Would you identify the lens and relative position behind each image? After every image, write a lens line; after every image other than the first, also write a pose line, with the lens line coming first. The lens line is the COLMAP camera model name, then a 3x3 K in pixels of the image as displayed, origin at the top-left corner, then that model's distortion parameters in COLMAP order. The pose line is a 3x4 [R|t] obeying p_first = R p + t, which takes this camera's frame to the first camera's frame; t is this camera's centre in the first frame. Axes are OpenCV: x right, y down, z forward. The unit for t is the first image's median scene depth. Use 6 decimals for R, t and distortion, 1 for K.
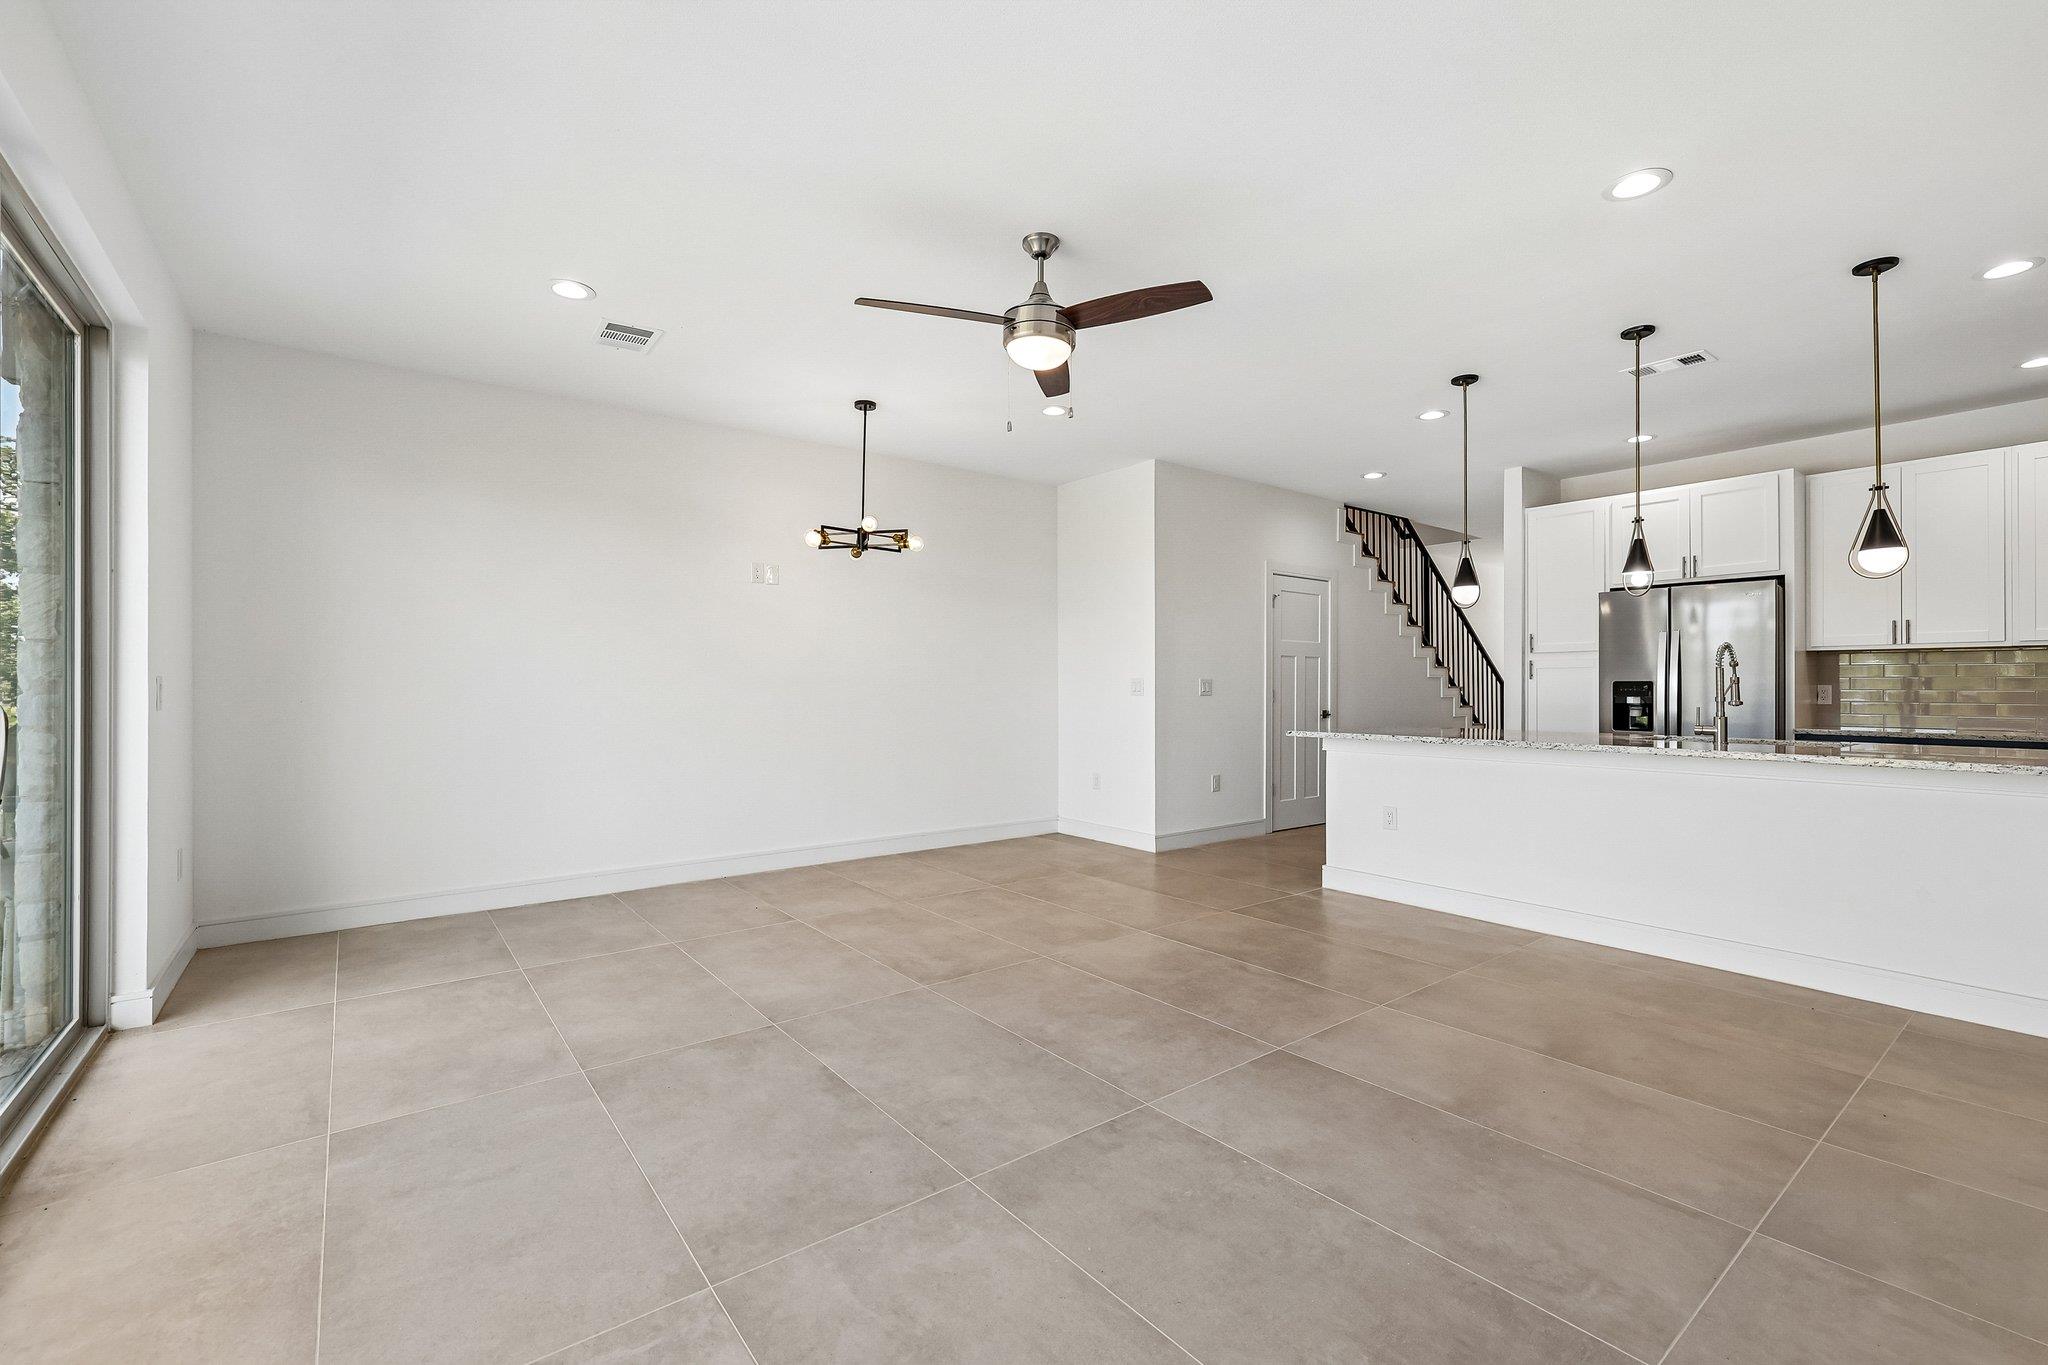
lens RADIAL K [[874.2, 0, 1026.6], [0, 874.2, 666.4], [0, 0, 1]] dist [0.001489, -0.001017]
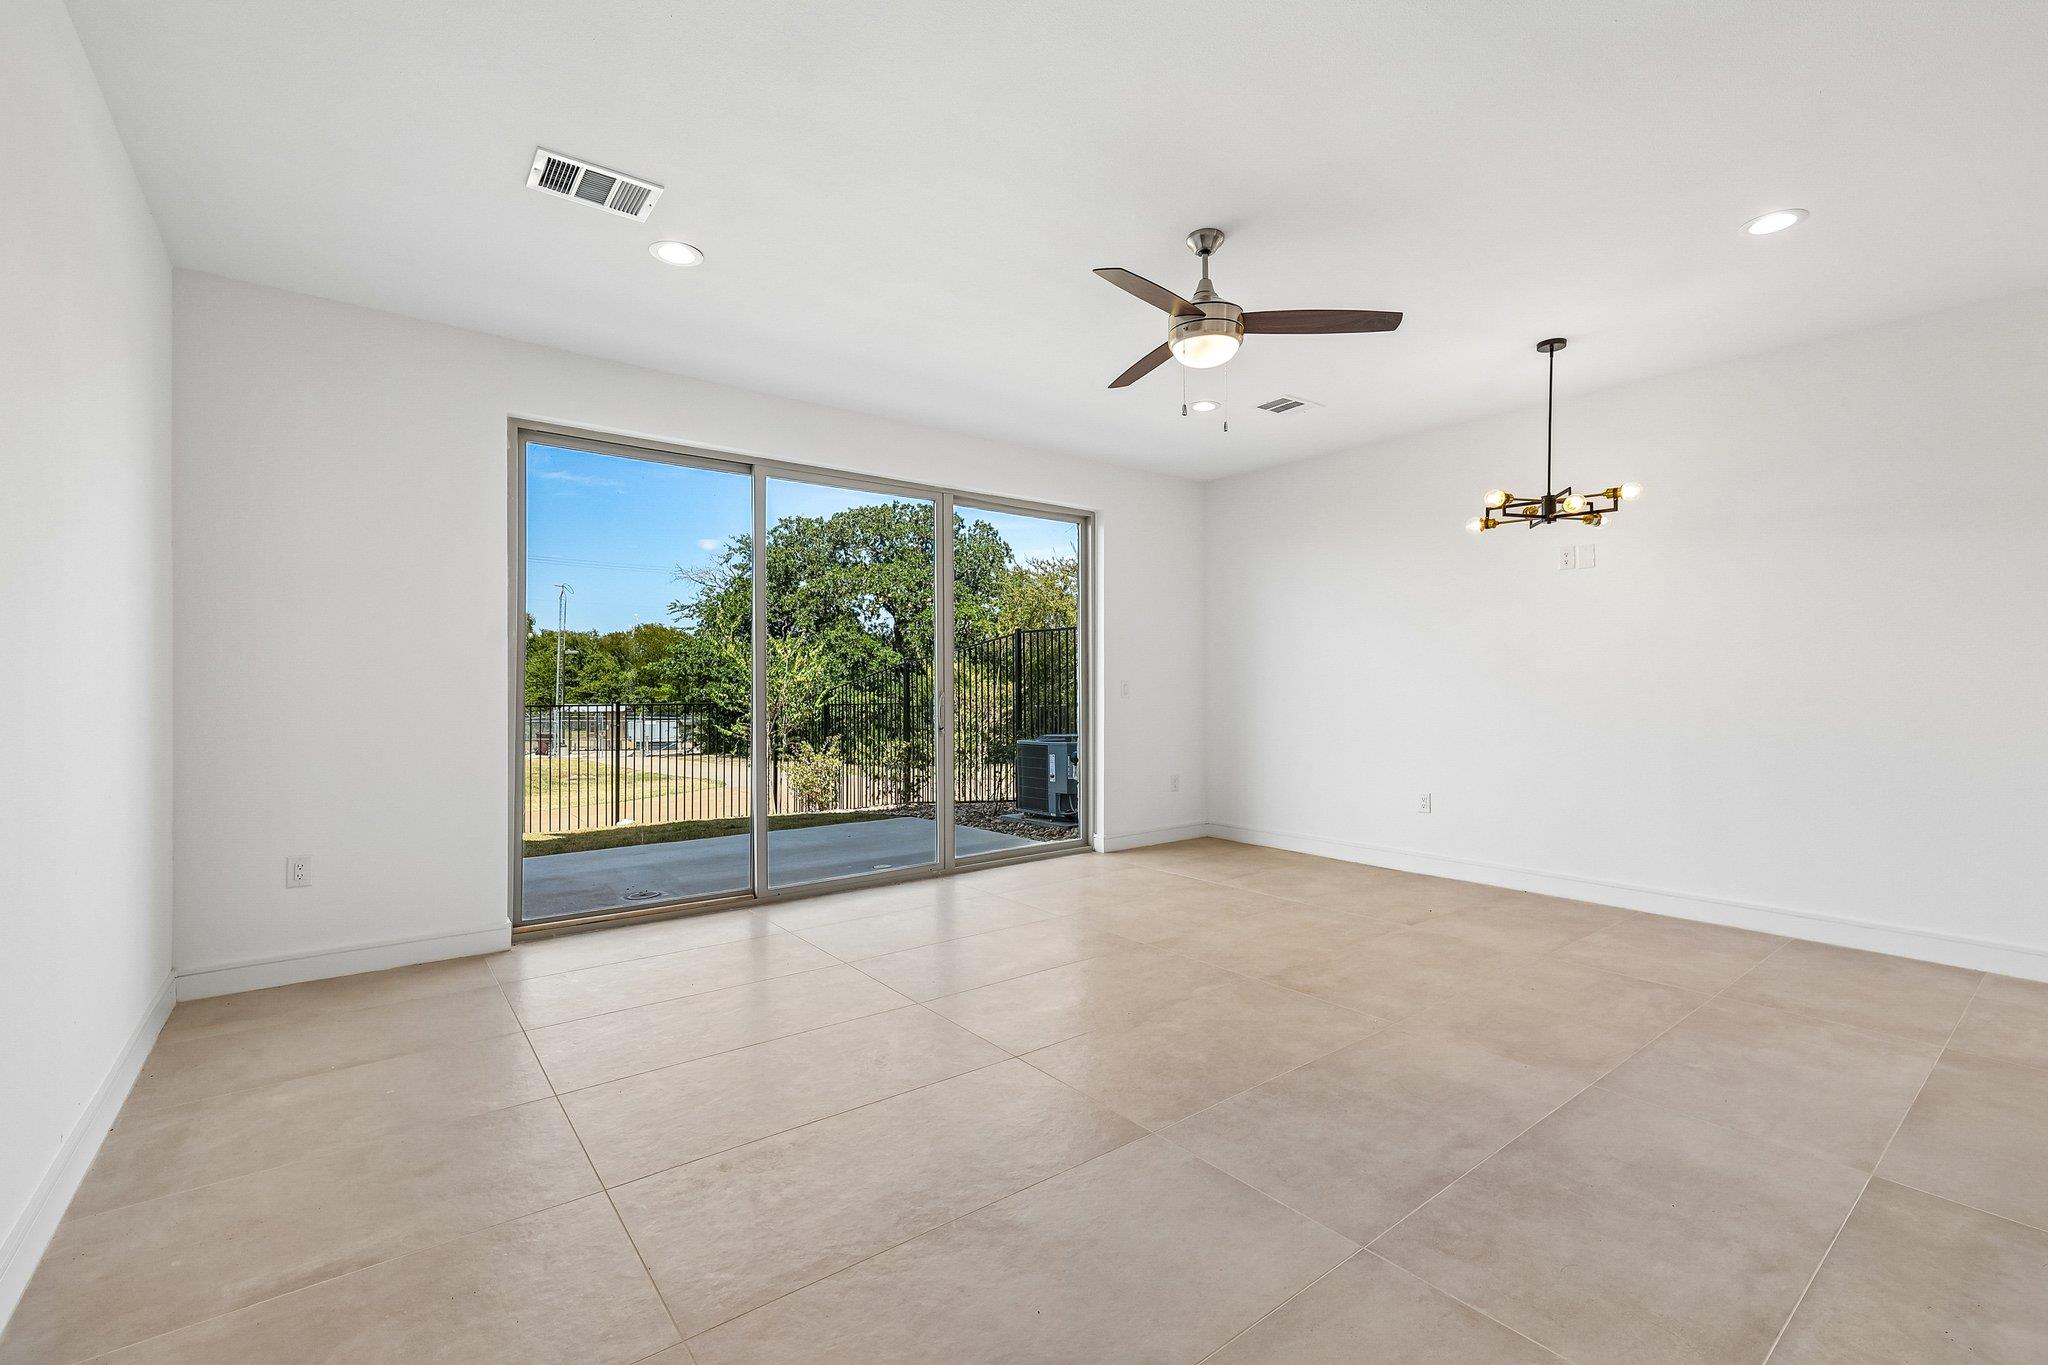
lens RADIAL K [[874.2, 0, 1035.2], [0, 874.2, 677.6], [0, 0, 1]] dist [0.001489, -0.001017]
pose [[0.005519, -0.008563, -0.999948, 1.054585], [0.023433, 0.999690, -0.008432, 0.014547], [0.999710, -0.023385, 0.005718, 0.850014]]
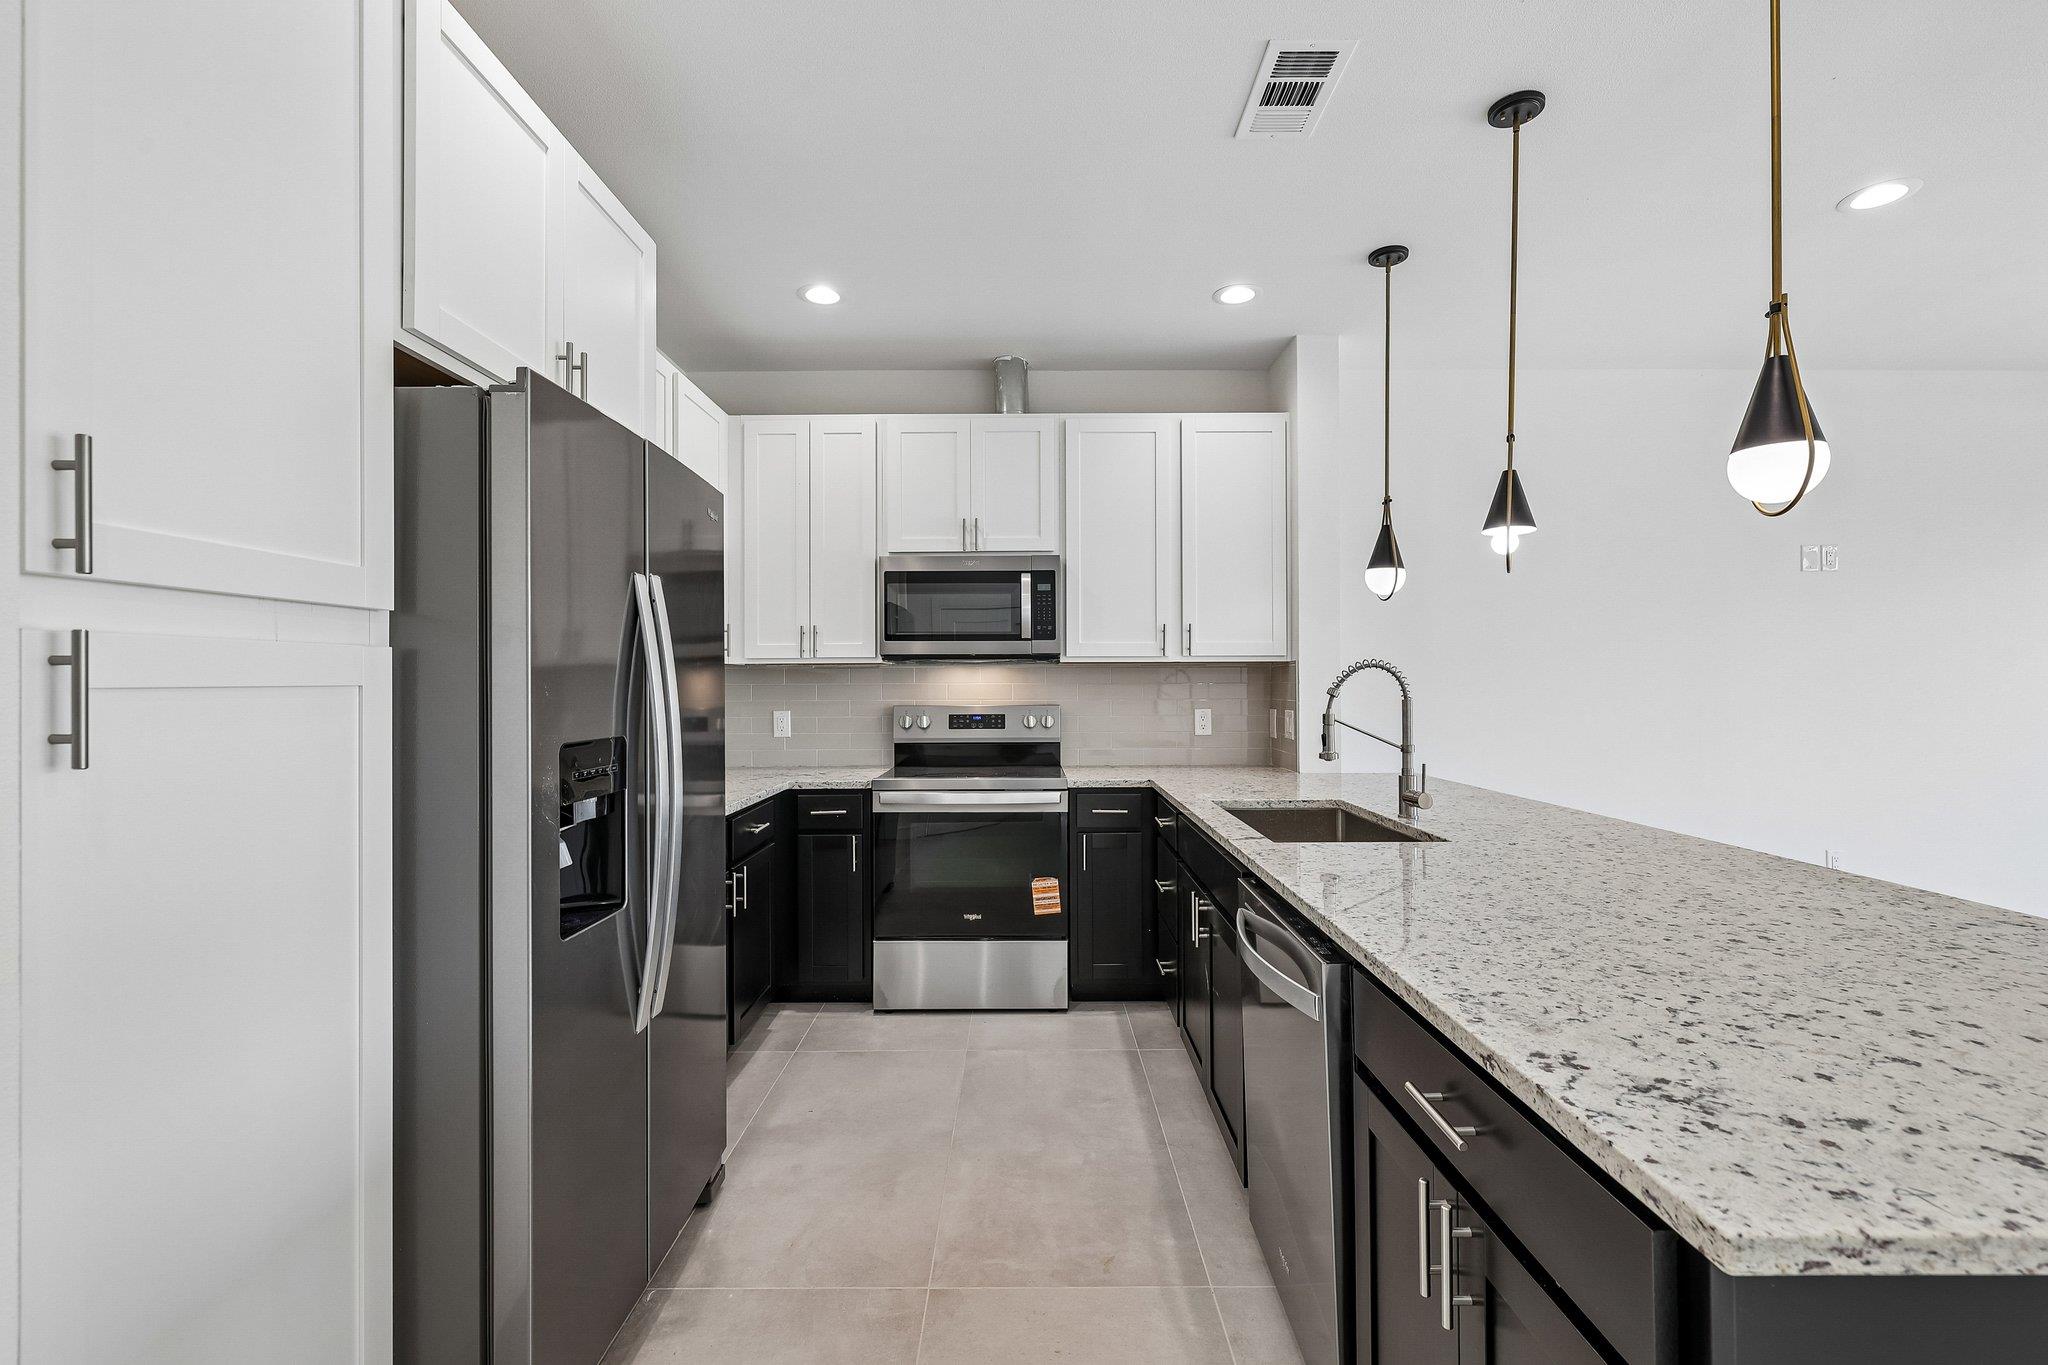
lens RADIAL K [[874.2, 0, 1011.2], [0, 874.2, 678.8], [0, 0, 1]] dist [0.001489, -0.001017]
pose [[-0.788084, 0.003795, 0.615557, 0.808067], [-0.012189, 0.999689, -0.021769, 0.004790], [-0.615448, -0.024659, -0.787792, 2.179184]]
